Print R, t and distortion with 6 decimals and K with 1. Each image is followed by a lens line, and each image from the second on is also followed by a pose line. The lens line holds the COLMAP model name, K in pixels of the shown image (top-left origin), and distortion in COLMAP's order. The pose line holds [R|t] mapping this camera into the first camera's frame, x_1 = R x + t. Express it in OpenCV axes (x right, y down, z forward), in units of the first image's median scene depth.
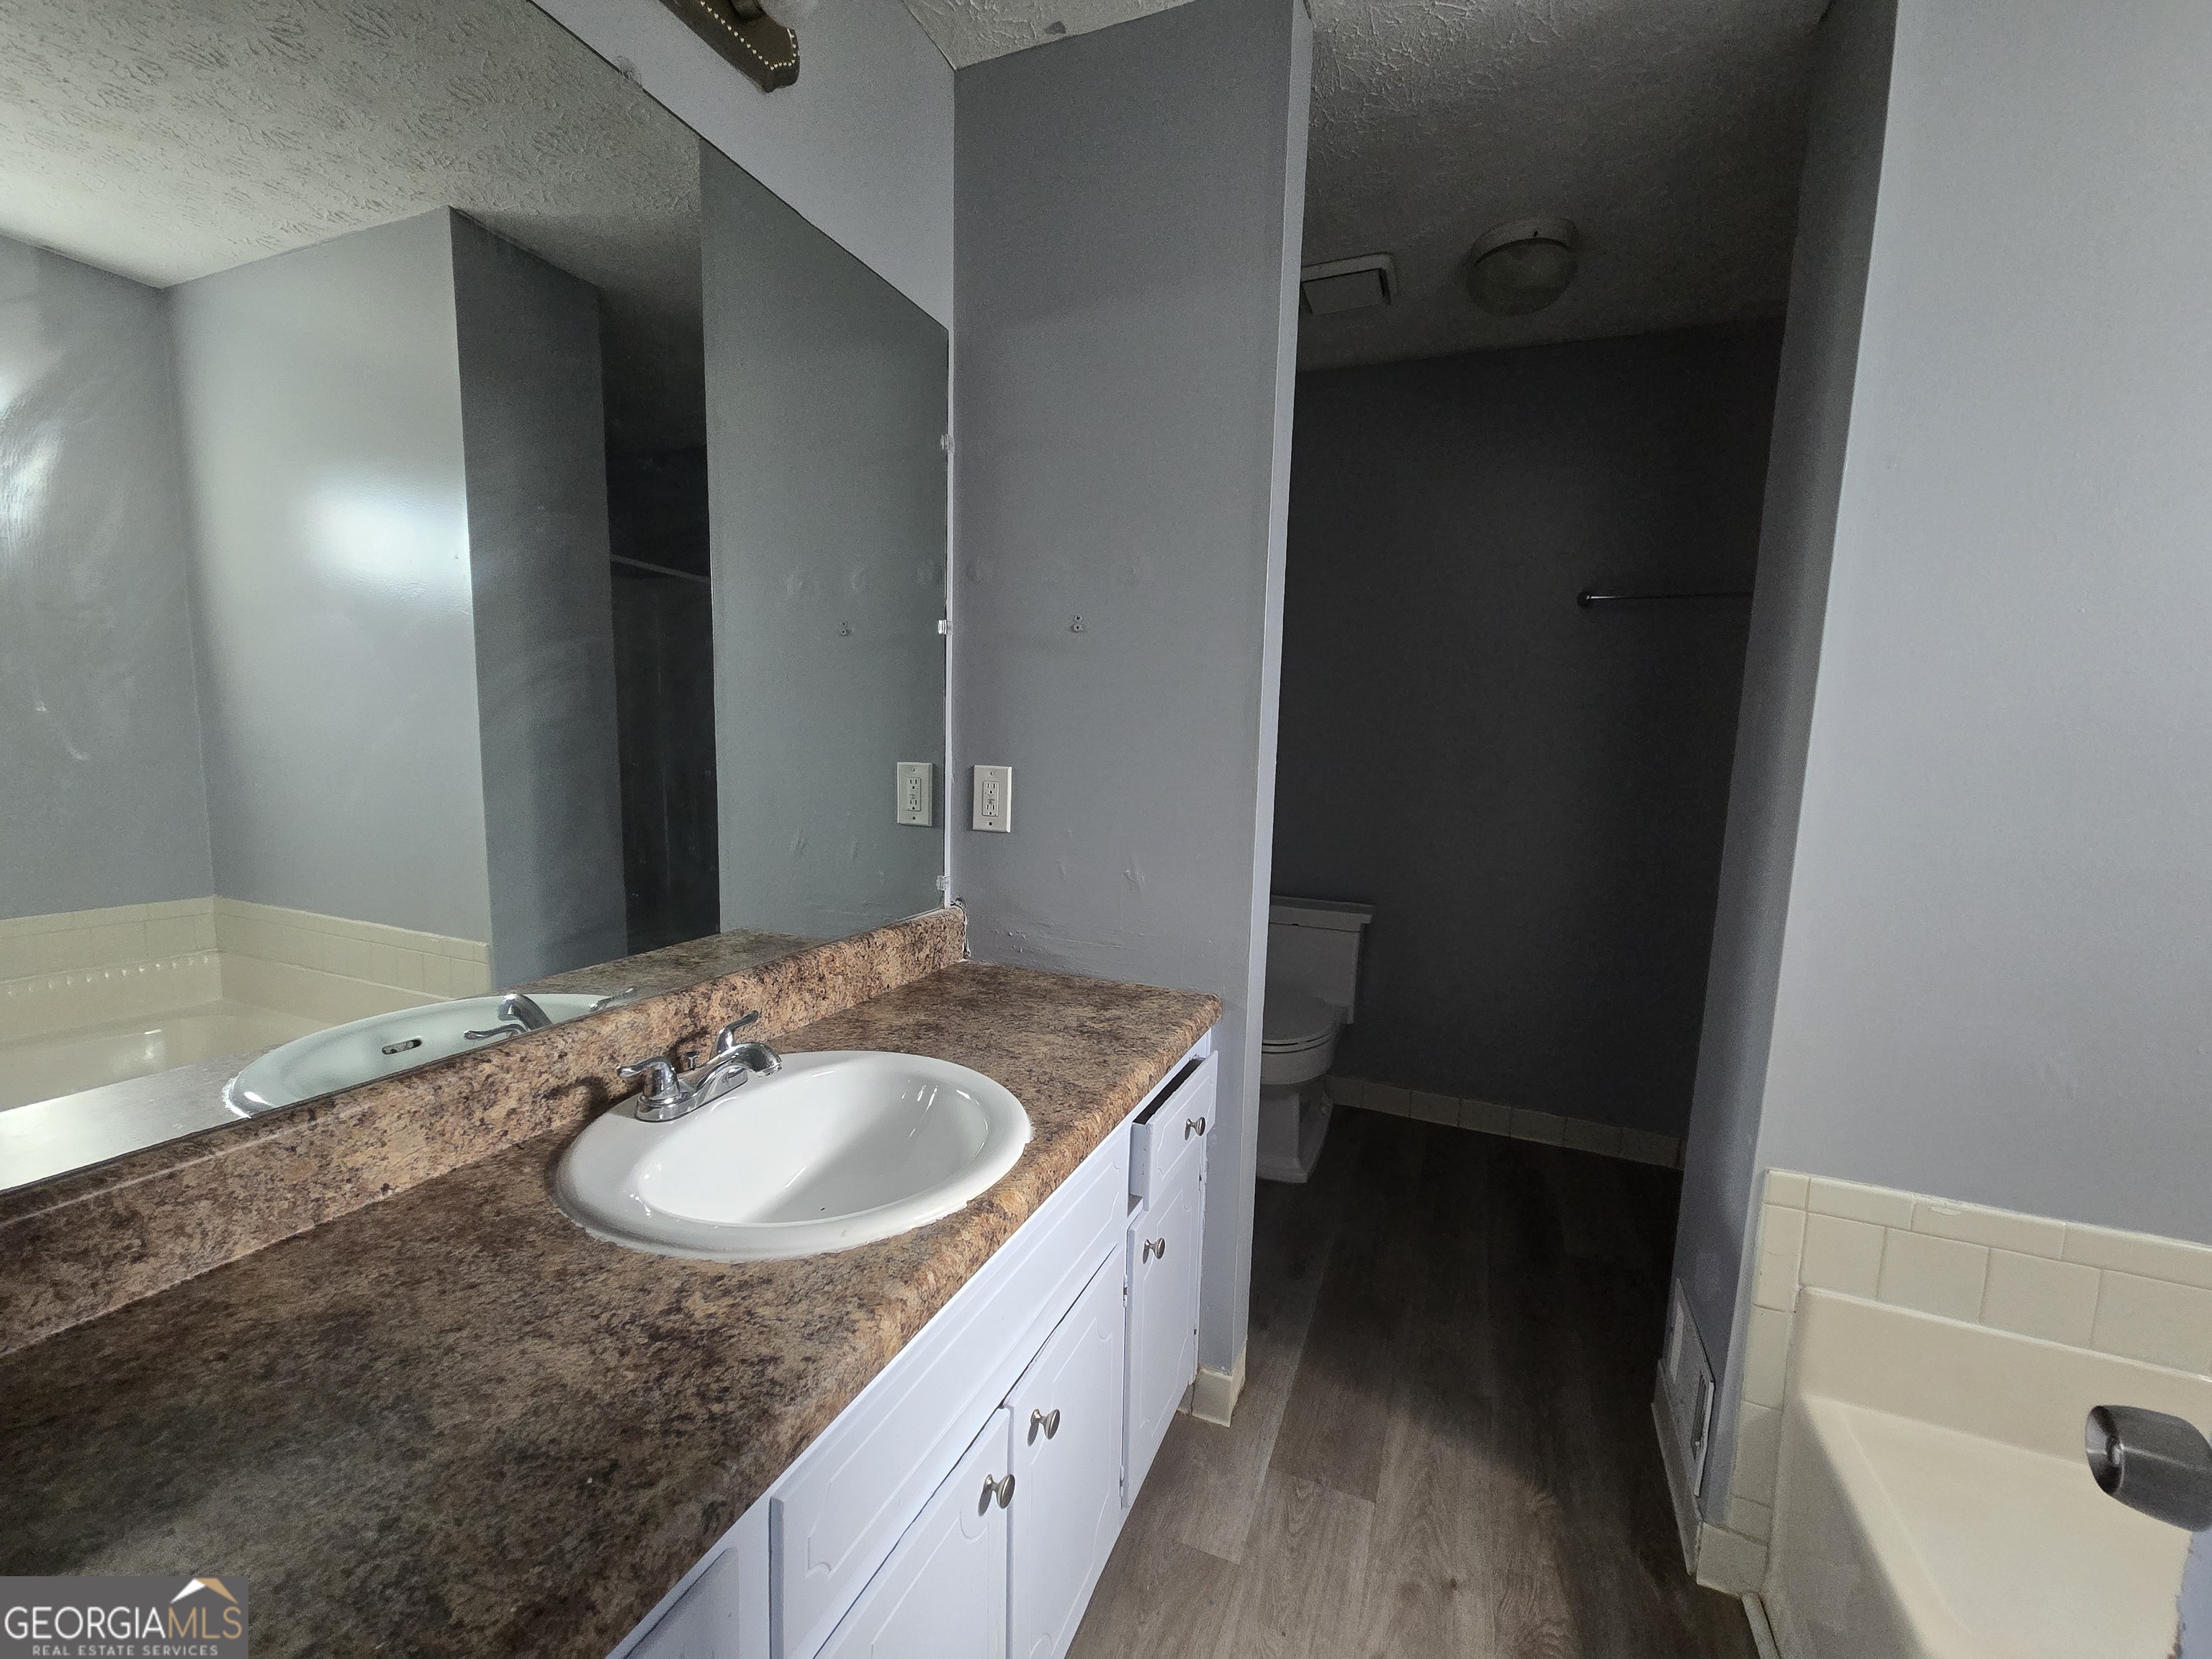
lens RADIAL K [[905.4, 0, 1101.2], [0, 905.4, 835.3], [0, 0, 1]] dist [0.000627, 0.001452]
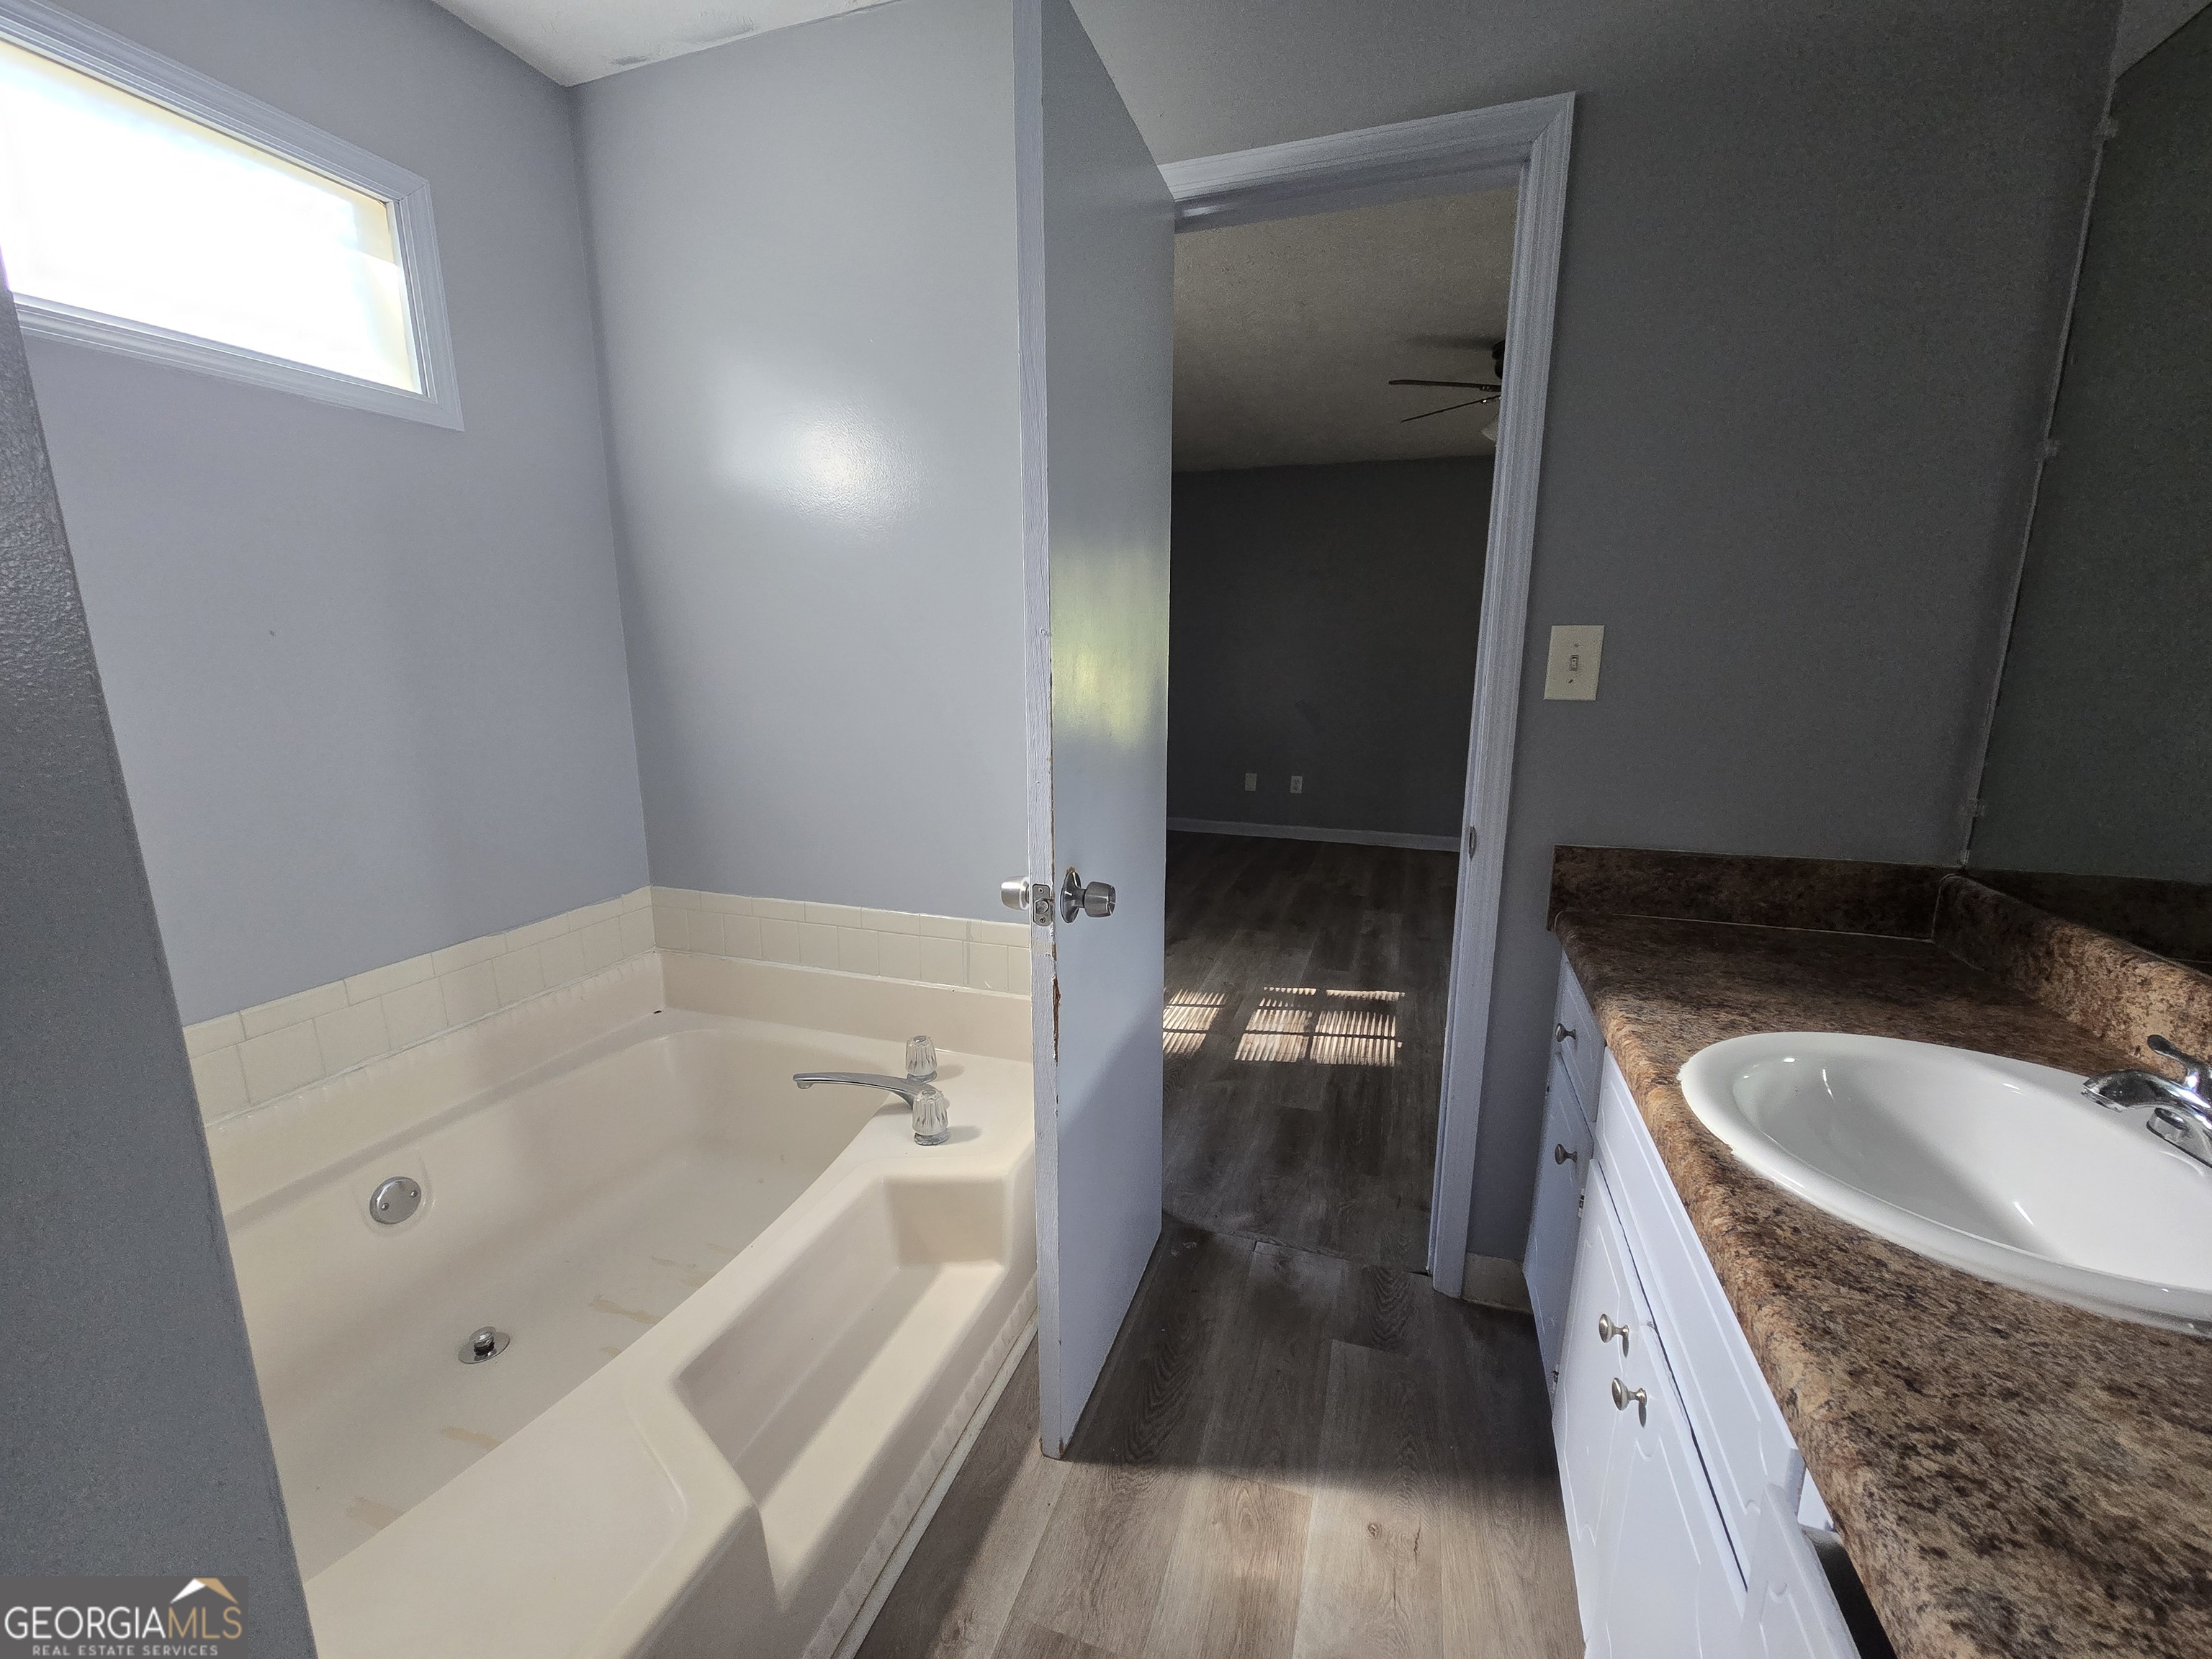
lens RADIAL K [[905.4, 0, 1106.8], [0, 905.4, 837.2], [0, 0, 1]] dist [0.000627, 0.001452]
pose [[-0.997160, -0.015429, -0.073712, 0.727061], [-0.037483, 0.950621, 0.308082, -0.213468], [0.065319, 0.309970, -0.948500, 2.198543]]
